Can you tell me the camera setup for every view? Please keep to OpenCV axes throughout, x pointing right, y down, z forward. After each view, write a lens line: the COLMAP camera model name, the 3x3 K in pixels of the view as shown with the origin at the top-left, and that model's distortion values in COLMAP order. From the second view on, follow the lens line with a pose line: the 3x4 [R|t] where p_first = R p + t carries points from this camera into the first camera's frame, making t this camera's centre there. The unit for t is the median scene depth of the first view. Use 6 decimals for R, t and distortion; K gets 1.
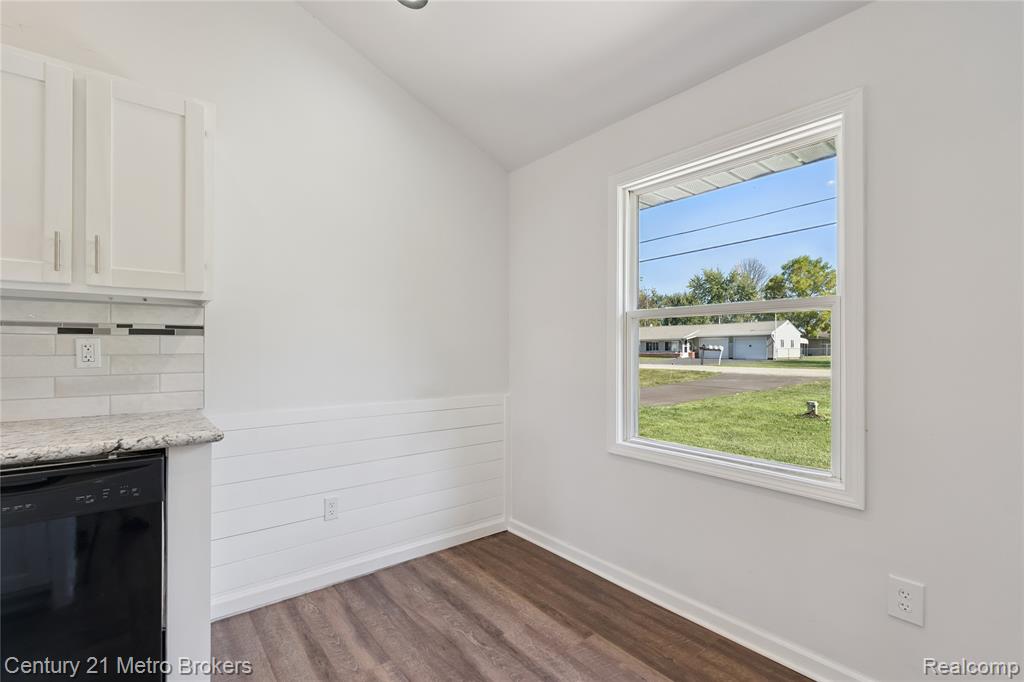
lens RADIAL K [[471.1, 0, 512.0], [0, 471.1, 341.0], [0, 0, 1]] dist [0.012814, -0.000396]
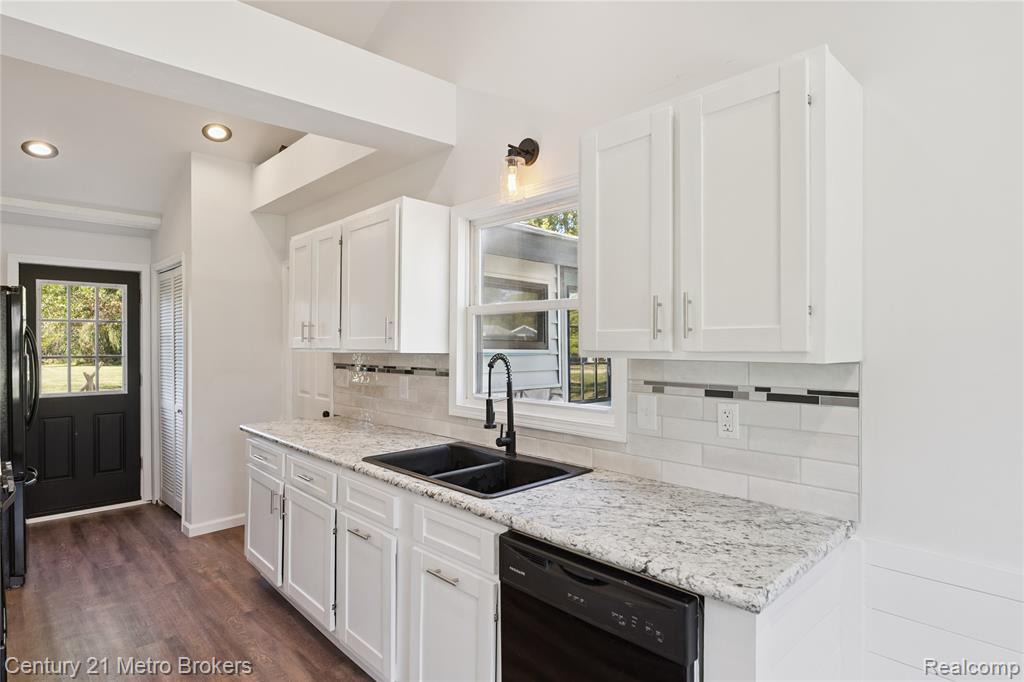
lens RADIAL K [[556.5, 0, 512.0], [0, 556.5, 341.0], [0, 0, 1]] dist [-0.002191, 0.000274]
pose [[0.088776, 0.001095, -0.996051, 0.060292], [0.018827, 0.999819, 0.002777, -0.127274], [0.995874, -0.018999, 0.088739, 0.535462]]
